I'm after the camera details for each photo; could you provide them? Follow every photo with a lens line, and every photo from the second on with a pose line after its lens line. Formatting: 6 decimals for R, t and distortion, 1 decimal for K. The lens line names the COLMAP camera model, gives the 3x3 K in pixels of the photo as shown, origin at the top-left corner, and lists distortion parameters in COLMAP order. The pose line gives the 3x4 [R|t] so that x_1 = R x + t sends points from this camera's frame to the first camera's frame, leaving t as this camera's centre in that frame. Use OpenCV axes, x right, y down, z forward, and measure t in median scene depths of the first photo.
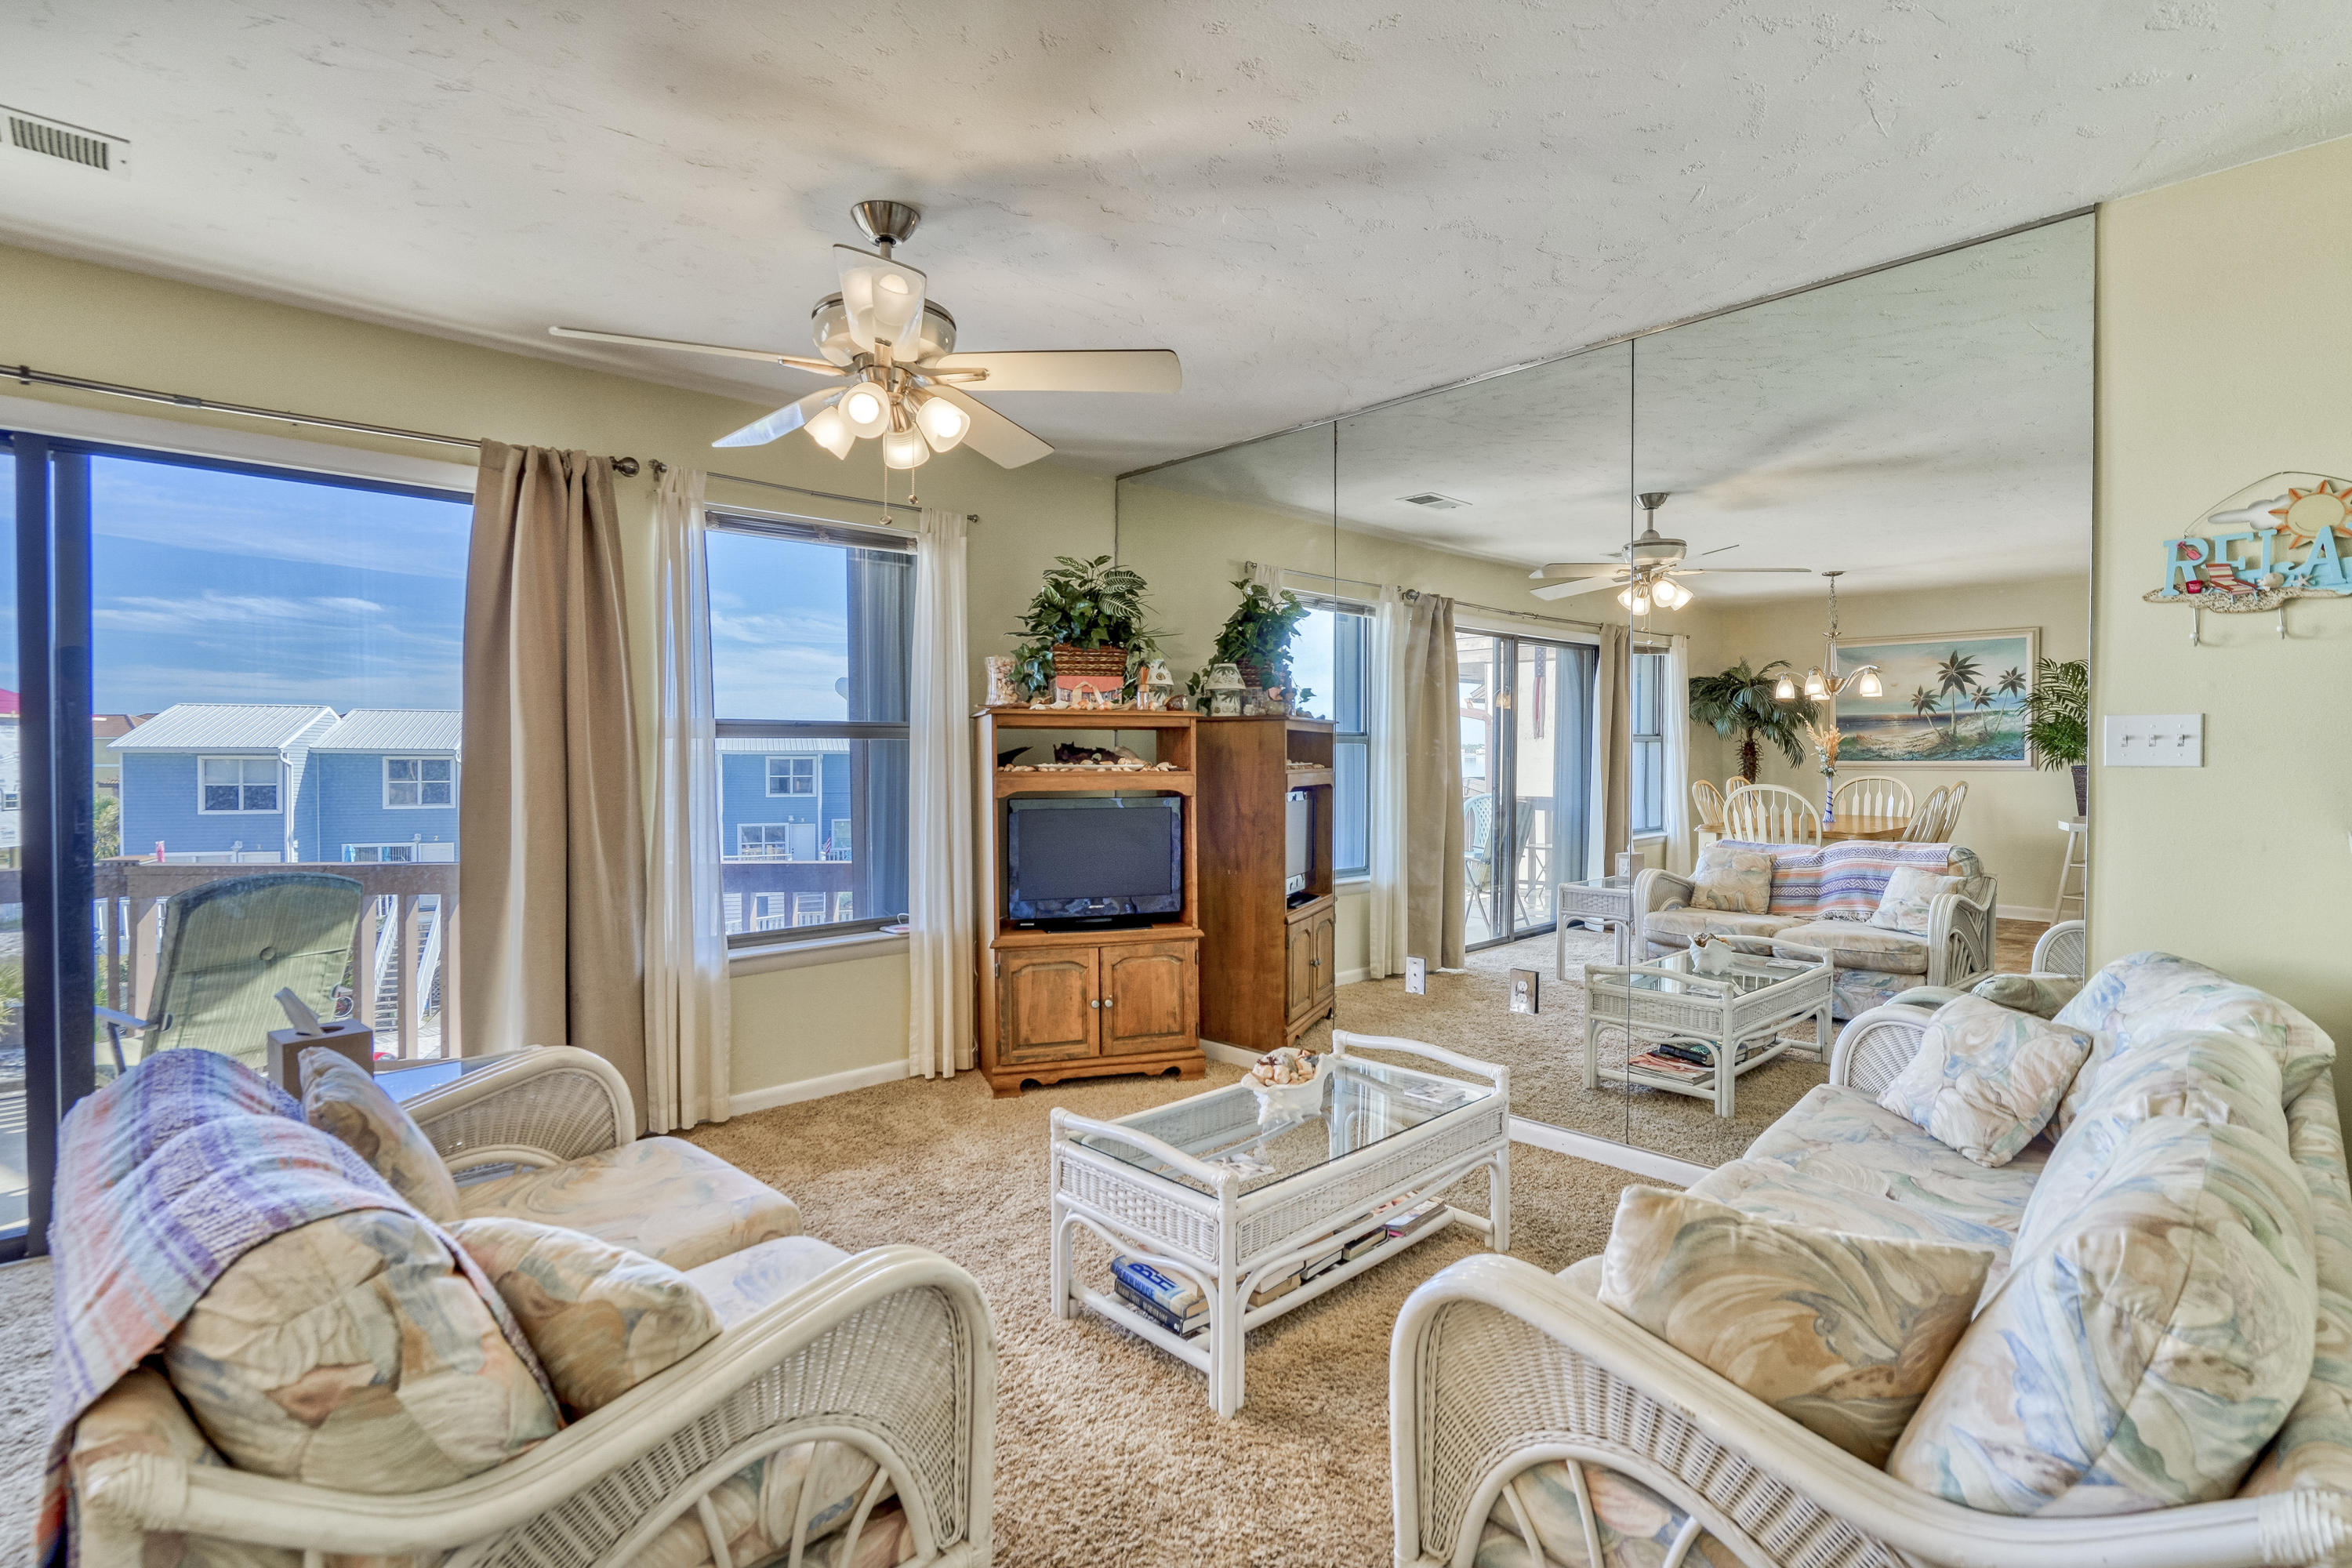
lens RADIAL K [[1116.9, 0, 1161.2], [0, 1116.9, 779.0], [0, 0, 1]] dist [-0.011541, 0.005216]
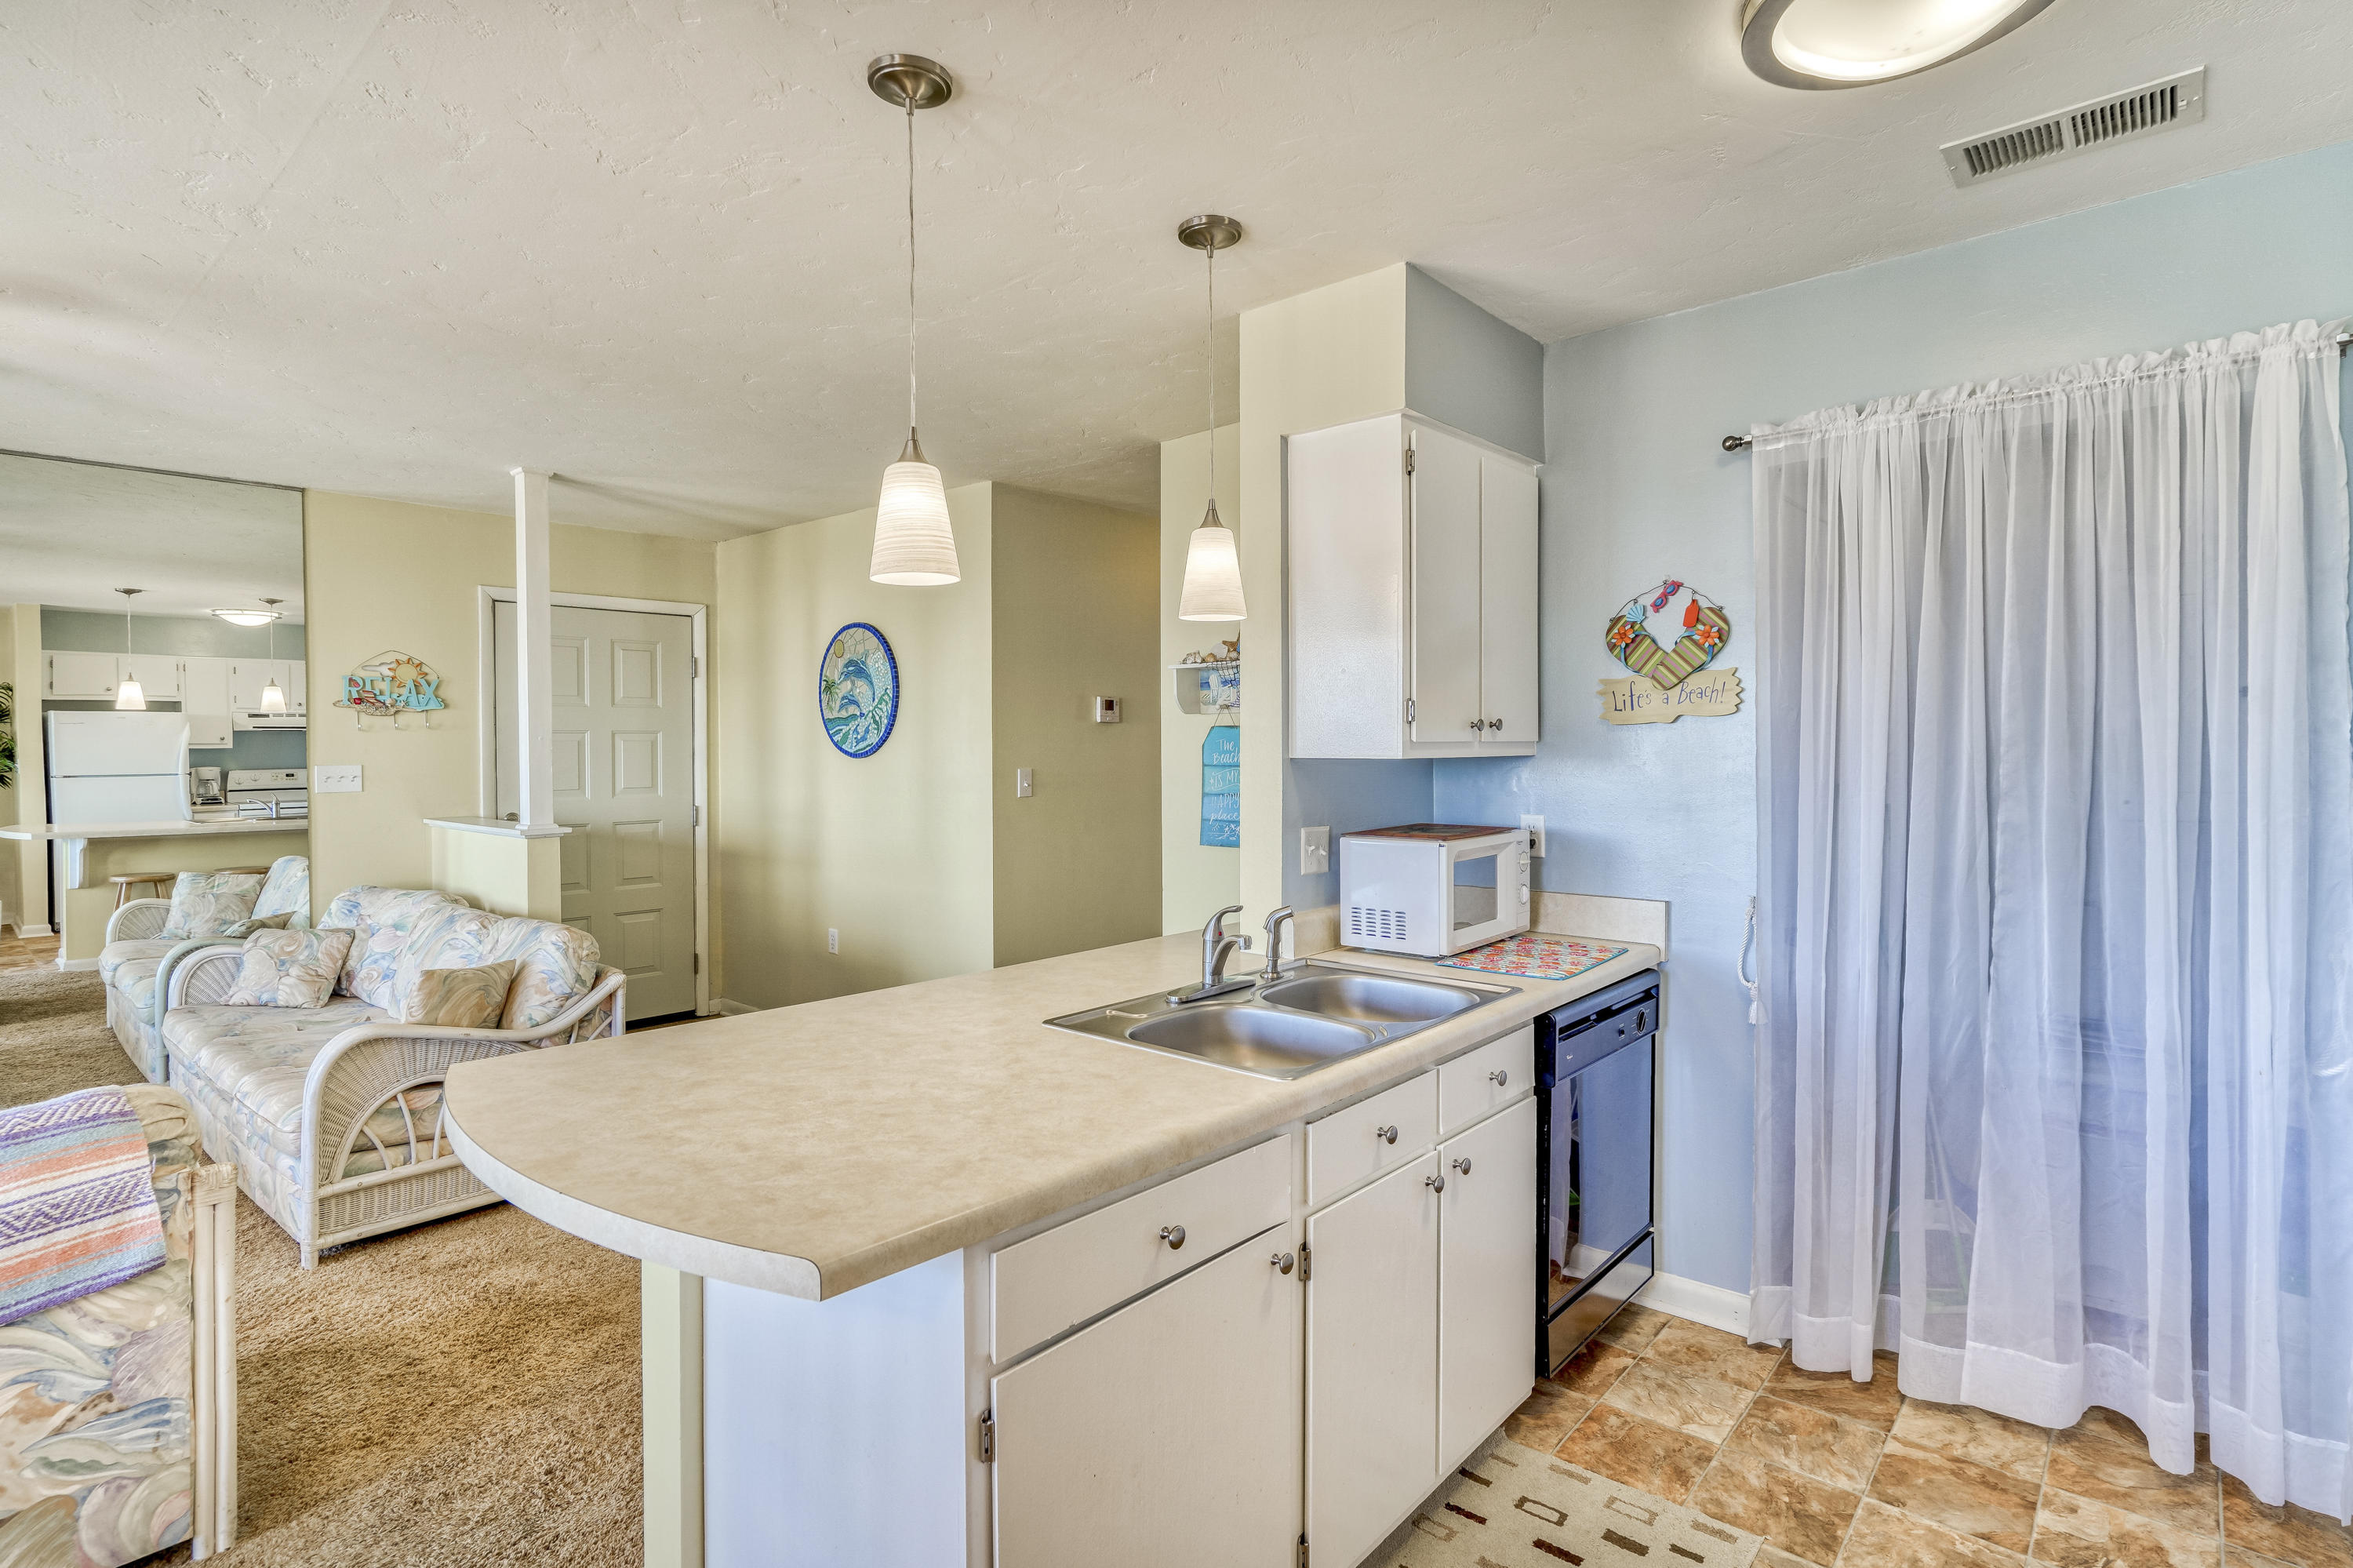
lens RADIAL K [[1163.3, 0, 1175.8], [0, 1163.3, 751.2], [0, 0, 1]] dist [-0.001013, 0.000673]
pose [[-0.093955, -0.003394, 0.995571, -0.651883], [0.030542, 0.999514, 0.006290, -0.026582], [-0.995108, 0.030998, -0.093806, -0.131053]]
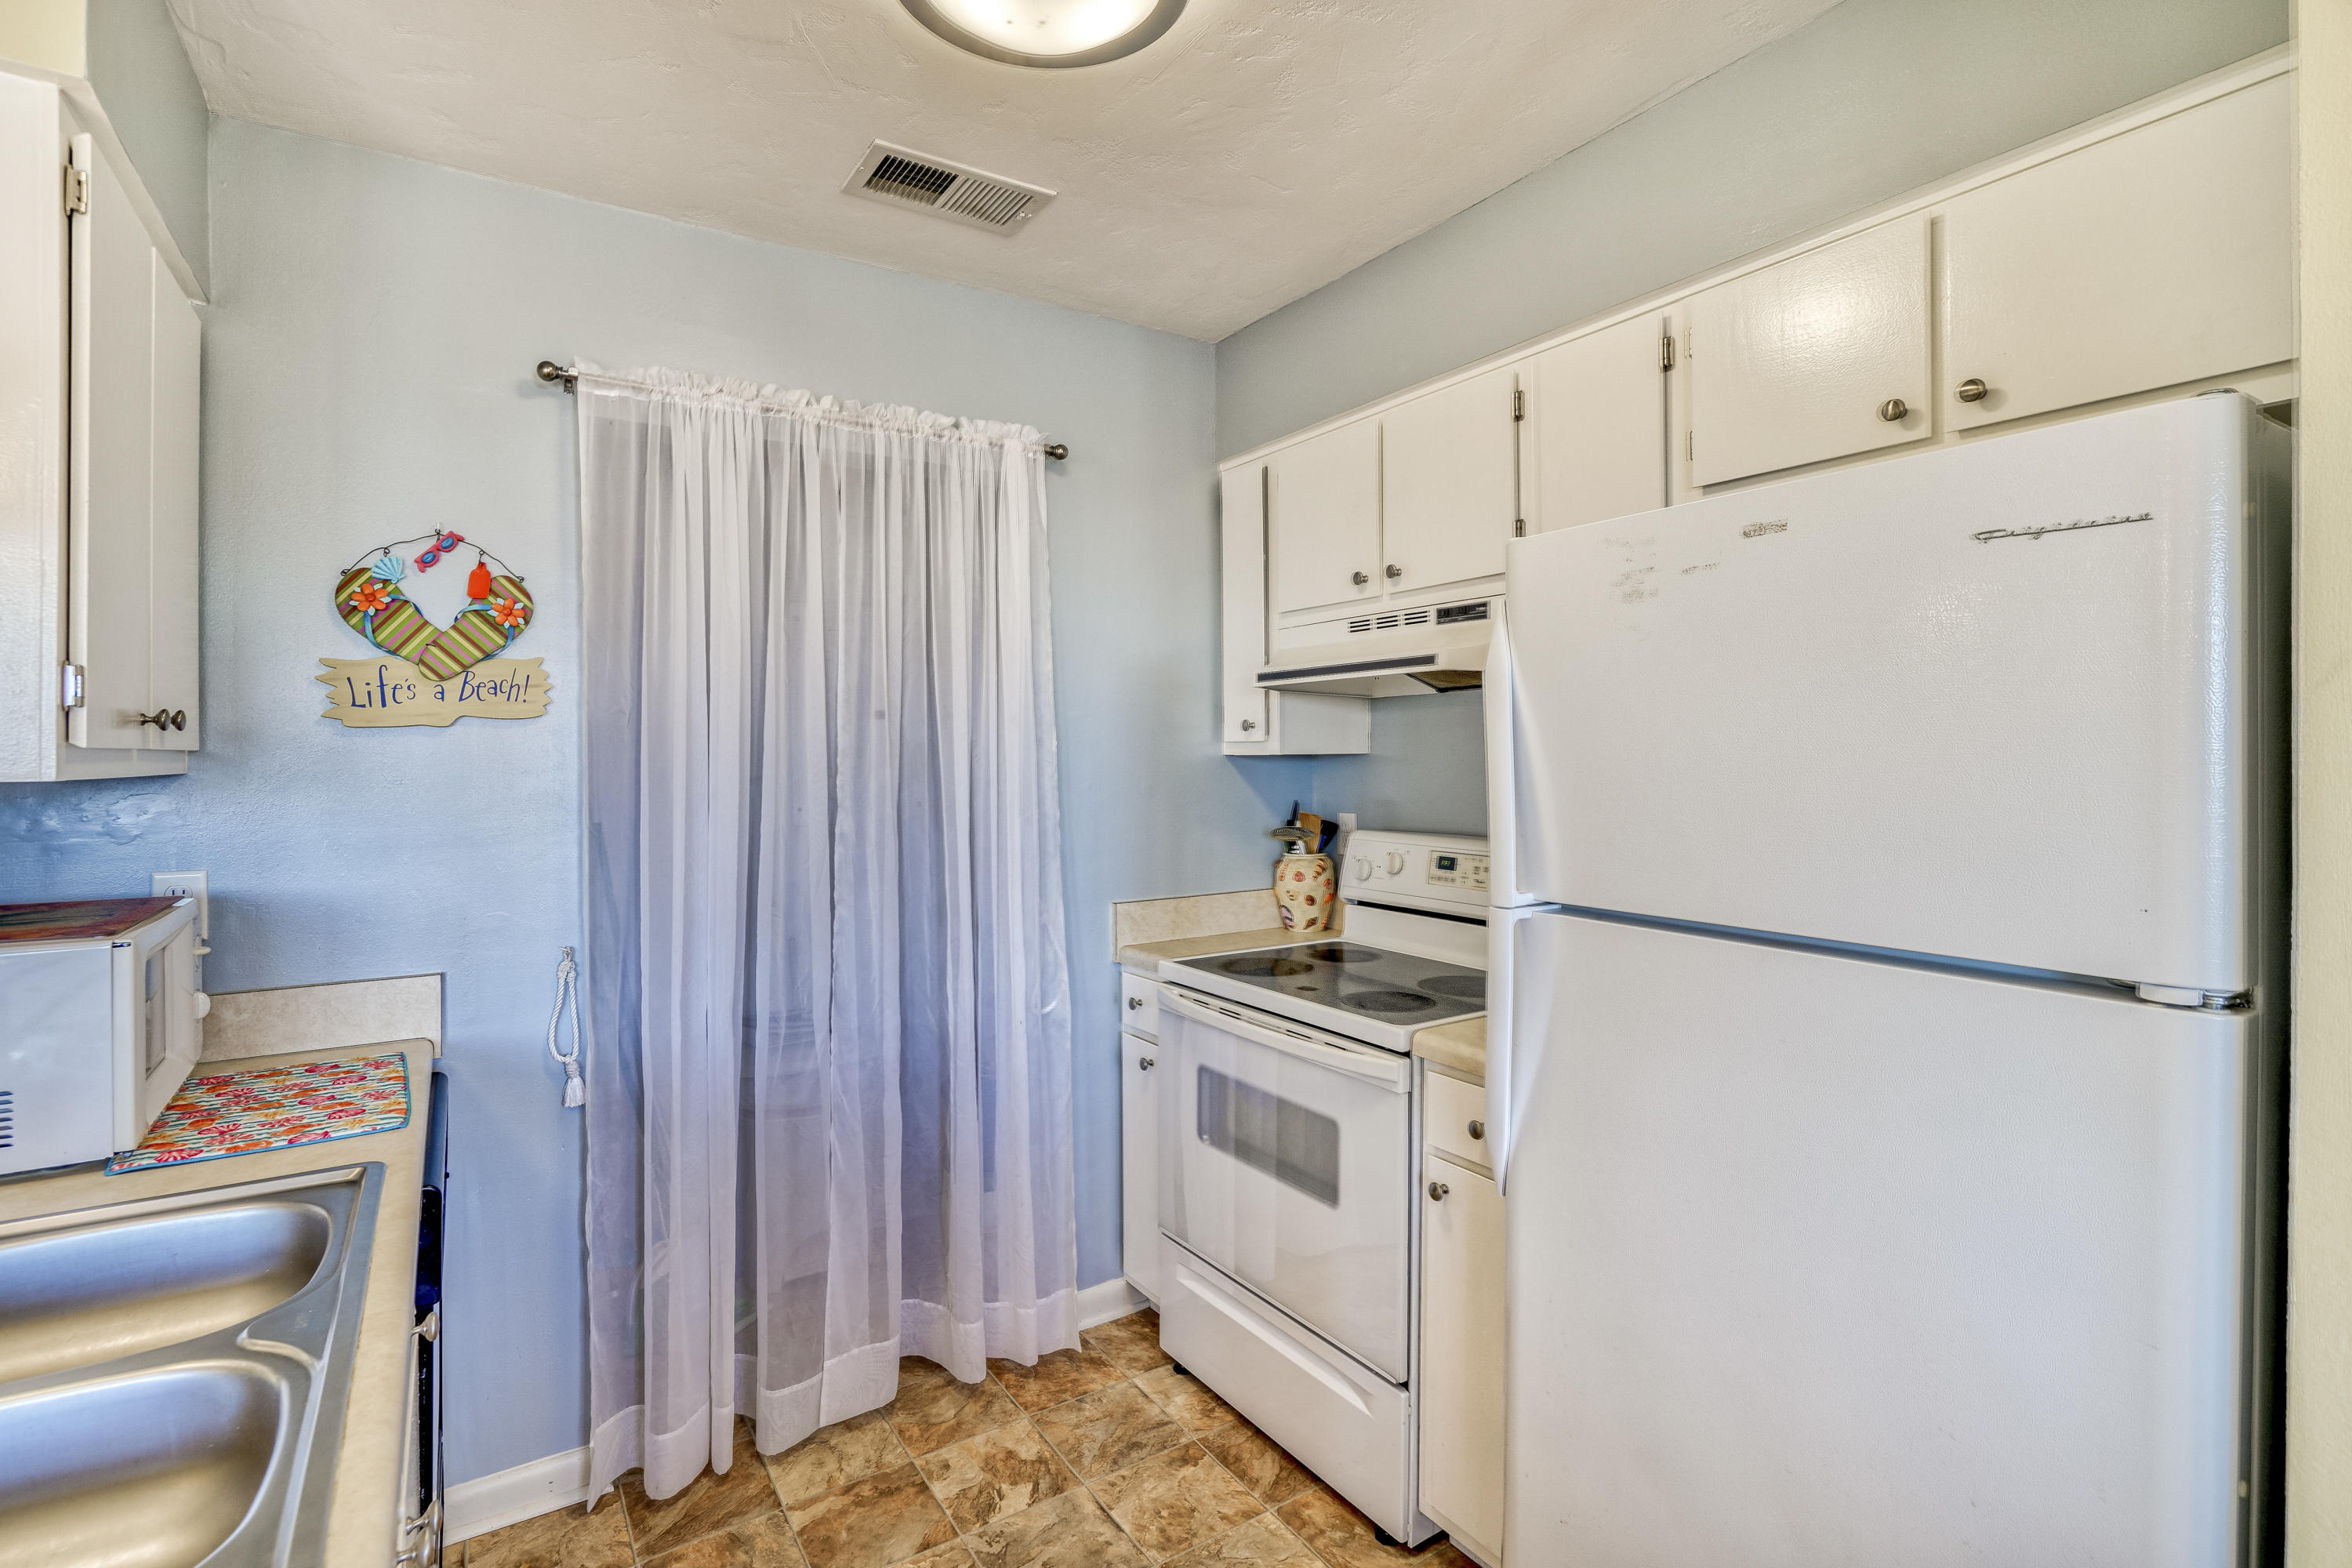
lens RADIAL K [[1108.5, 0, 1162.7], [0, 1108.5, 752.4], [0, 0, 1]] dist [-0.013705, 0.000984]
pose [[-0.985001, 0.006745, 0.172419, -0.399206], [0.010524, 0.999724, 0.021011, -0.025682], [-0.172230, 0.022511, -0.984800, -0.078098]]
